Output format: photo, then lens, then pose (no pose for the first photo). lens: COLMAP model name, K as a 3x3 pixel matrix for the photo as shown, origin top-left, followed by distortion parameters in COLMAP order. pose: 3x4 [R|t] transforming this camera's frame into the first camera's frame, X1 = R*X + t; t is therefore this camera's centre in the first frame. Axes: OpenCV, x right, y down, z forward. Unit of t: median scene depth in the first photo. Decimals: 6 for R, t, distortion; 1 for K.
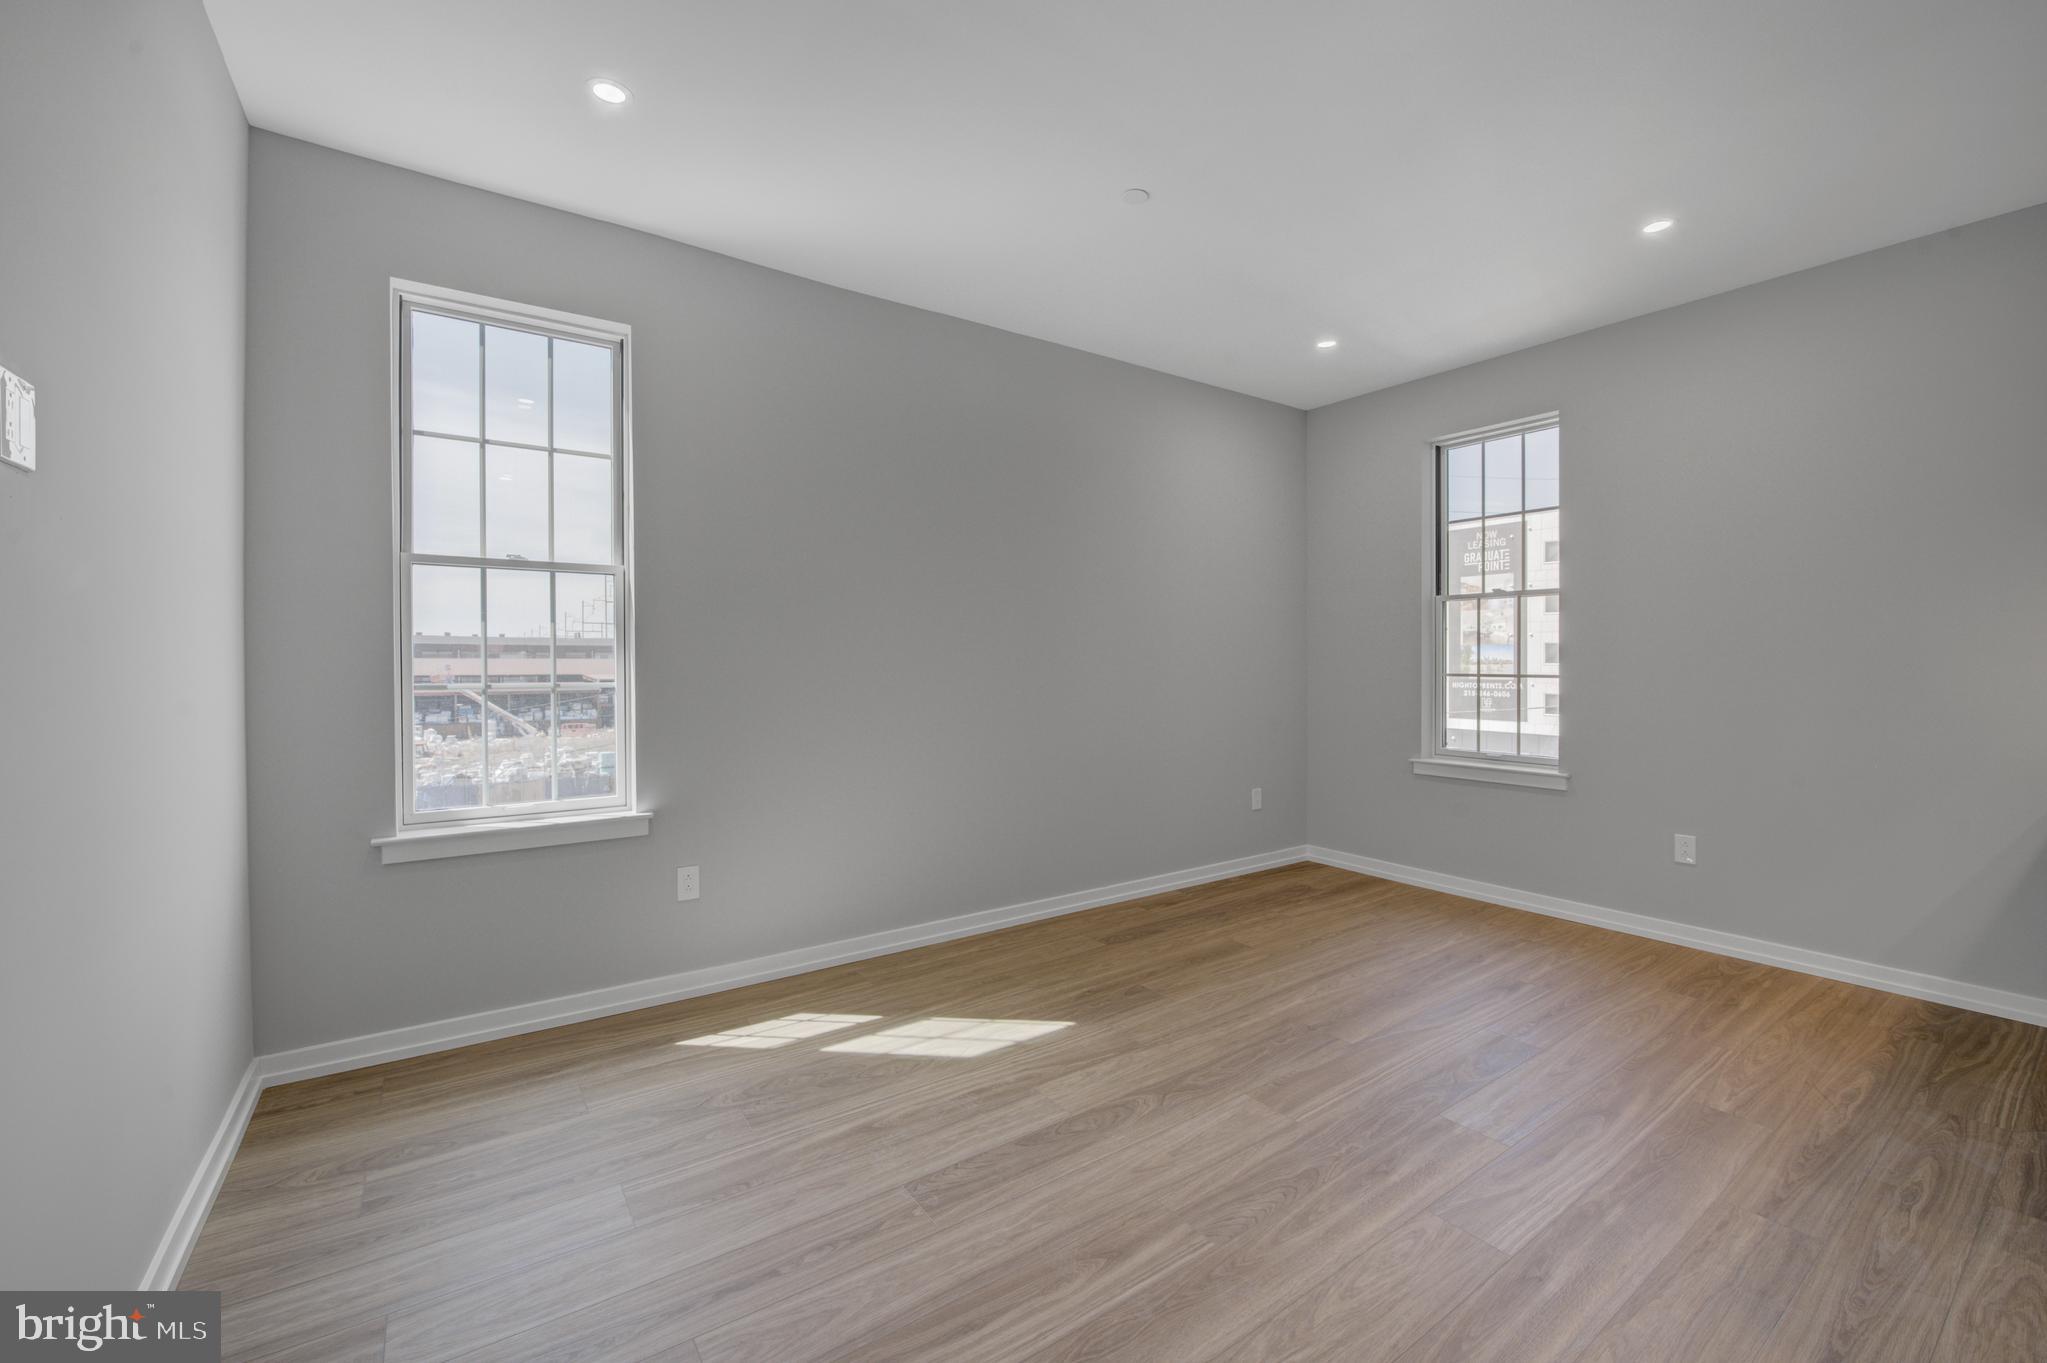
lens RADIAL K [[839.8, 0, 1035.4], [0, 839.8, 664.4], [0, 0, 1]] dist [-0.015905, -0.000445]
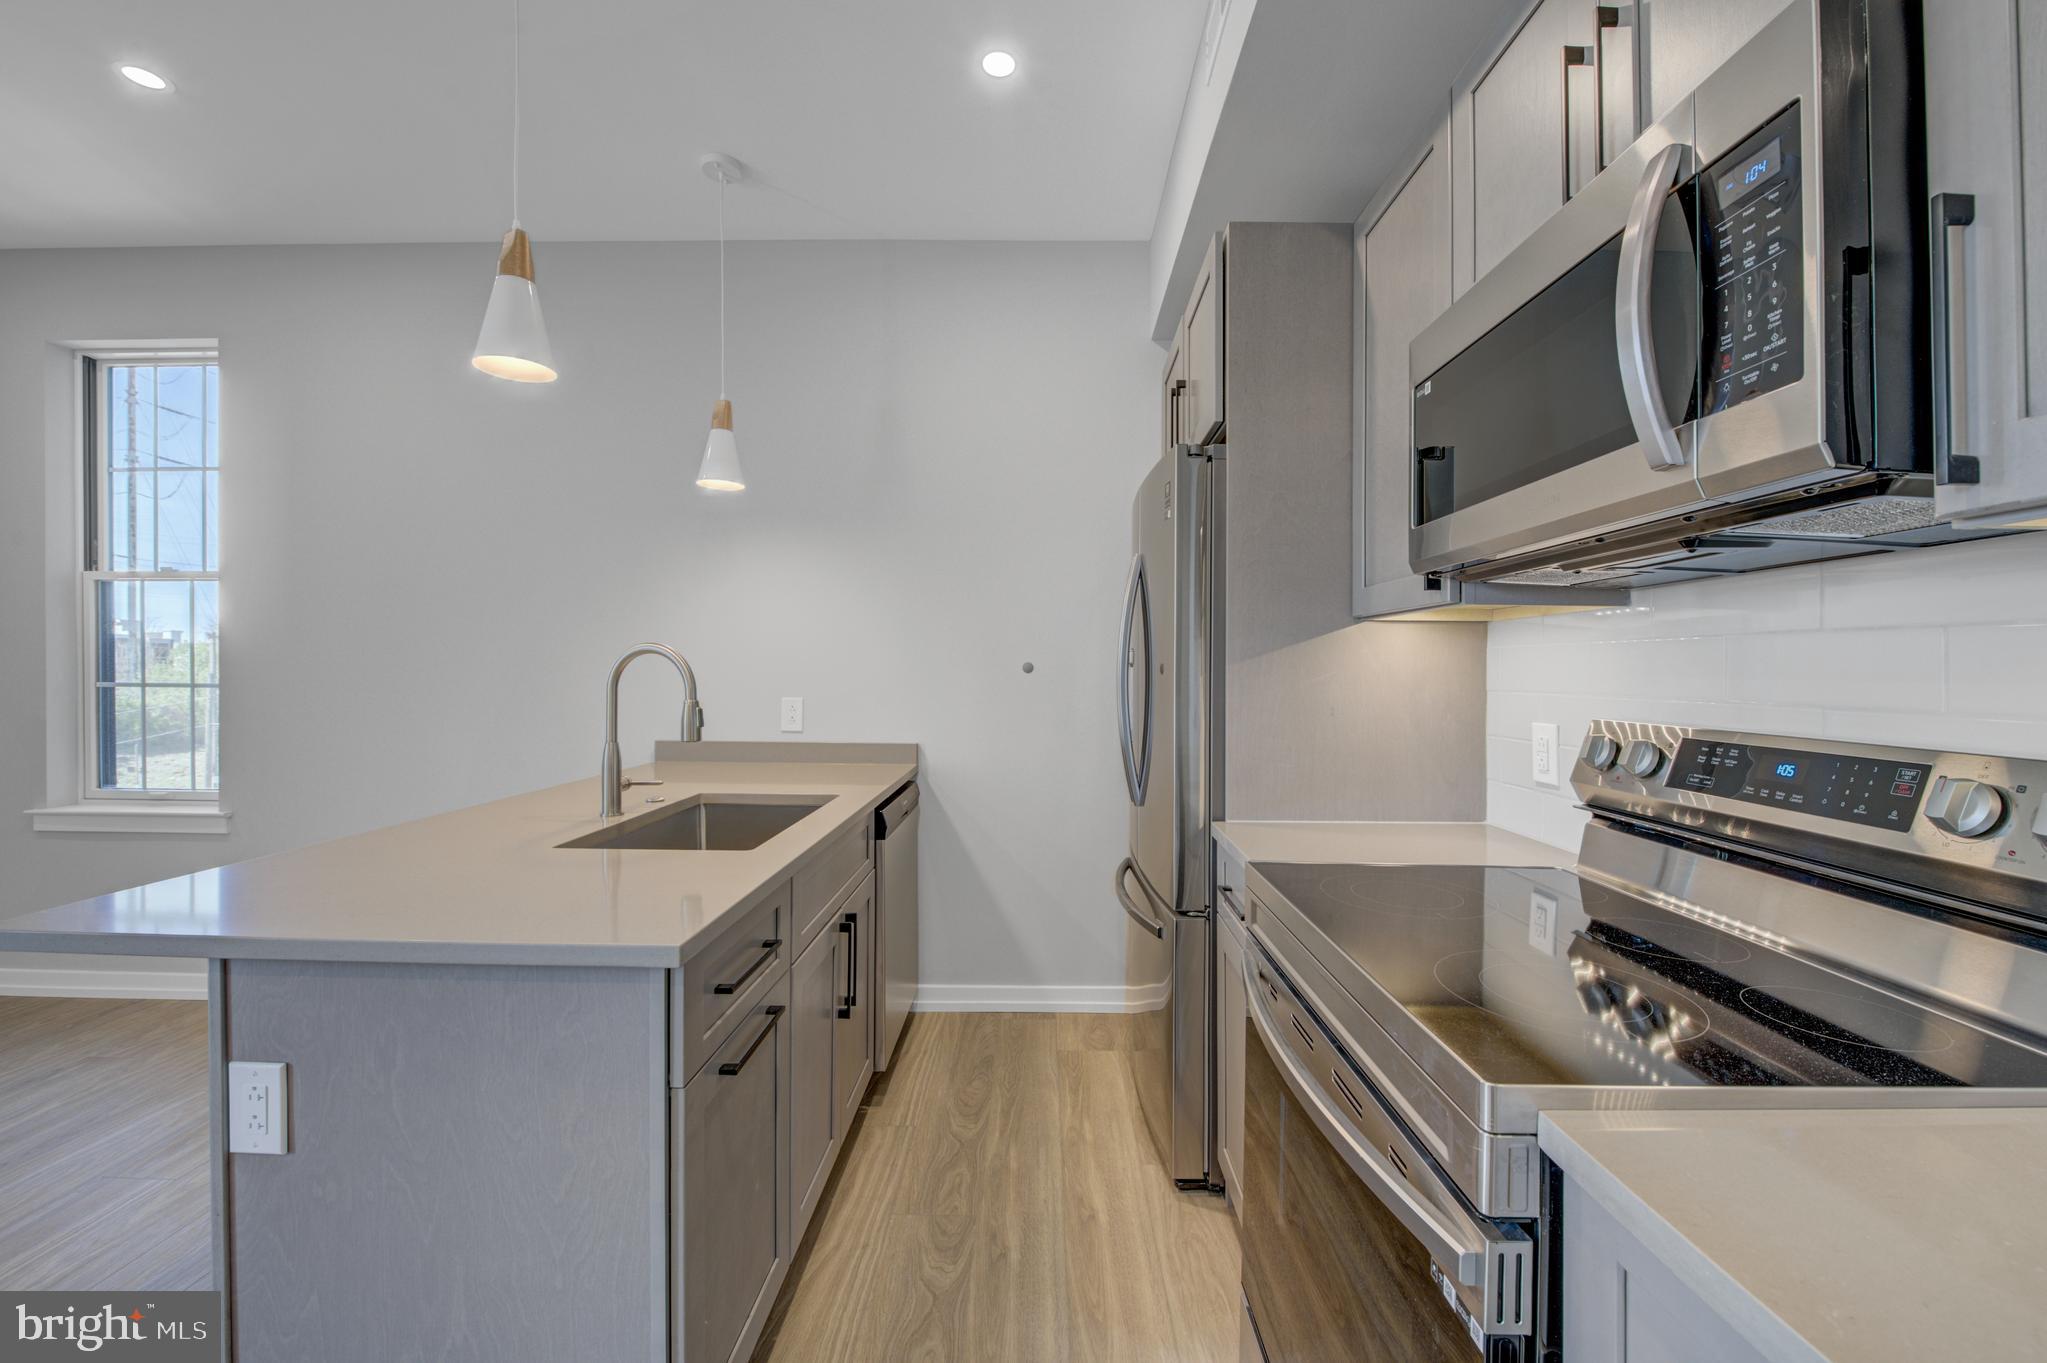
lens RADIAL K [[813.9, 0, 1034.1], [0, 813.9, 659.7], [0, 0, 1]] dist [0.001017, -0.008571]
pose [[0.593498, 0.009291, 0.804782, 0.646999], [-0.000476, 0.999937, -0.011193, -0.002132], [-0.804836, 0.006260, 0.593465, -0.071030]]
